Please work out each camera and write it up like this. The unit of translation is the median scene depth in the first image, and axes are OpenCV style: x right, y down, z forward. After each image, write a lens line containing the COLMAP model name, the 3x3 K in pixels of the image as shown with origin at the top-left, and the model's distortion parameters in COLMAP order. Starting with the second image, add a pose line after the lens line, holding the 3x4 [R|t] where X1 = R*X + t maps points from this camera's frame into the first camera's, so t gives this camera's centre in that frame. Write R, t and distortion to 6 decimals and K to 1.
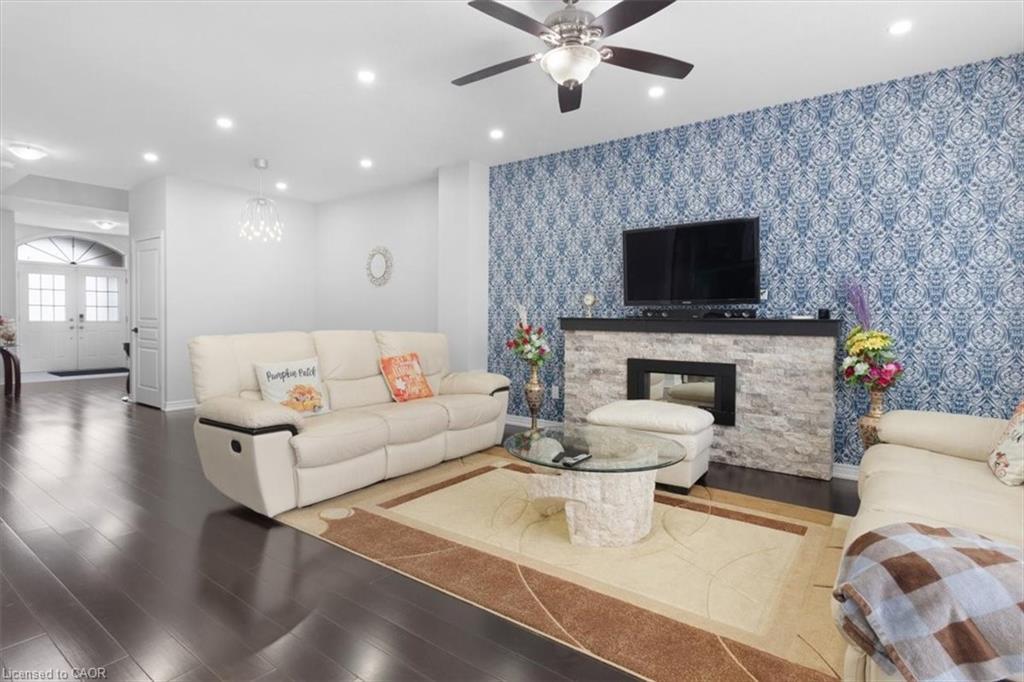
lens RADIAL K [[516.2, 0, 524.0], [0, 516.2, 330.9], [0, 0, 1]] dist [0.000851, 0.000169]
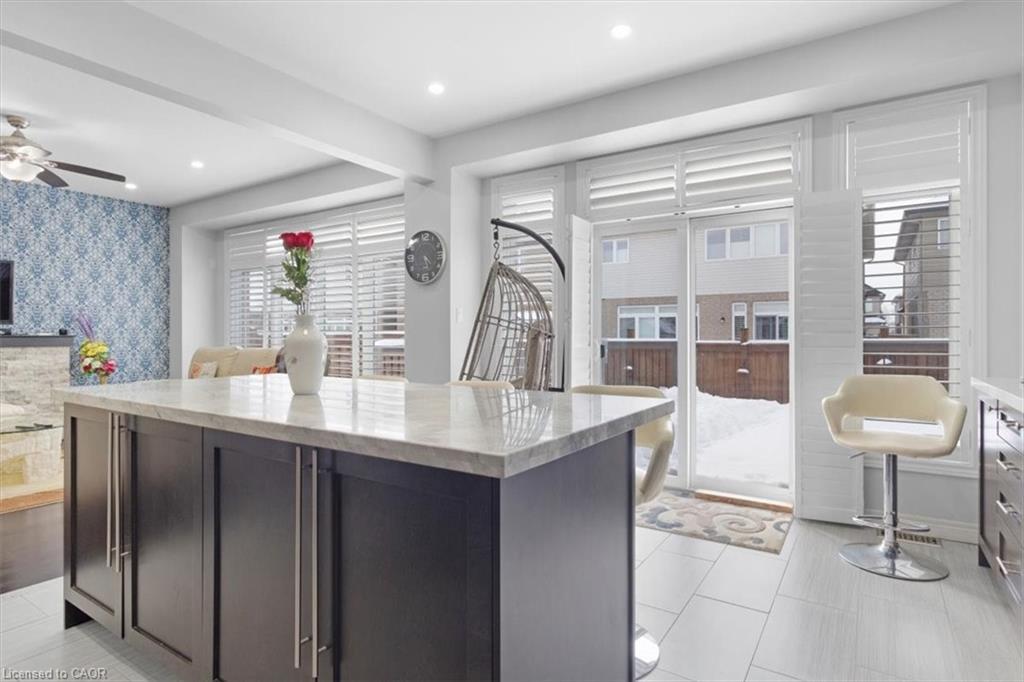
lens RADIAL K [[544.9, 0, 512.0], [0, 544.9, 335.8], [0, 0, 1]] dist [0.000290, -0.000240]
pose [[-0.047224, -0.013598, 0.998792, -1.039306], [0.015734, 0.999773, 0.014355, -0.022067], [-0.998760, 0.016393, -0.047000, -0.250987]]
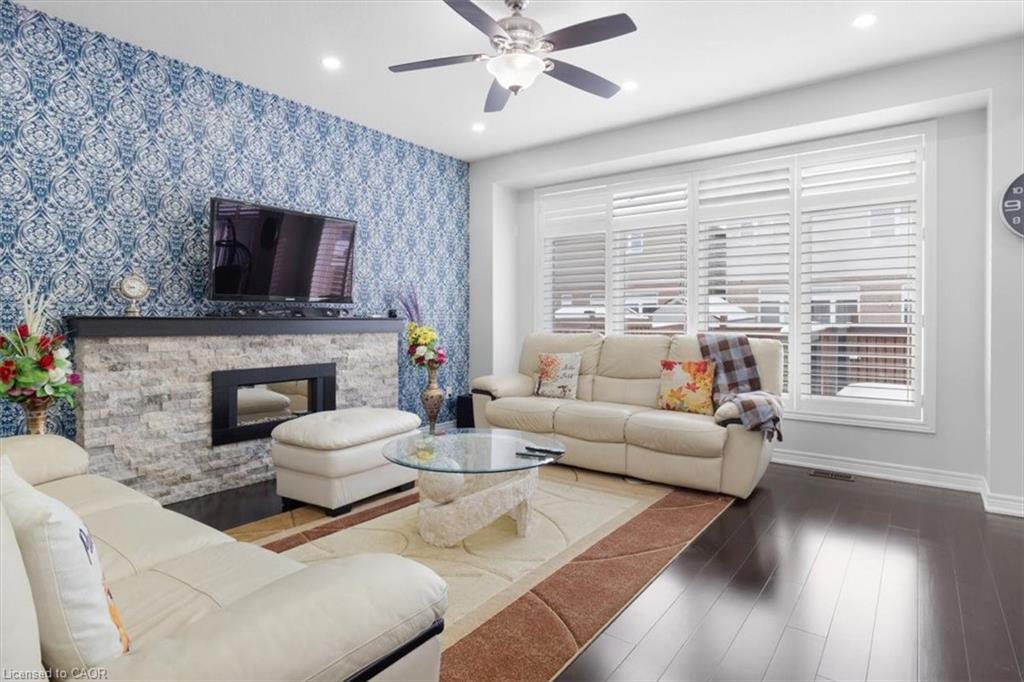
lens RADIAL K [[538.6, 0, 517.1], [0, 538.6, 318.8], [0, 0, 1]] dist [0.003964, 0.000249]
pose [[0.015544, -0.012825, 0.999797, -0.642740], [0.013024, 0.999835, 0.012623, -0.030255], [-0.999794, 0.012826, 0.015708, 0.639145]]
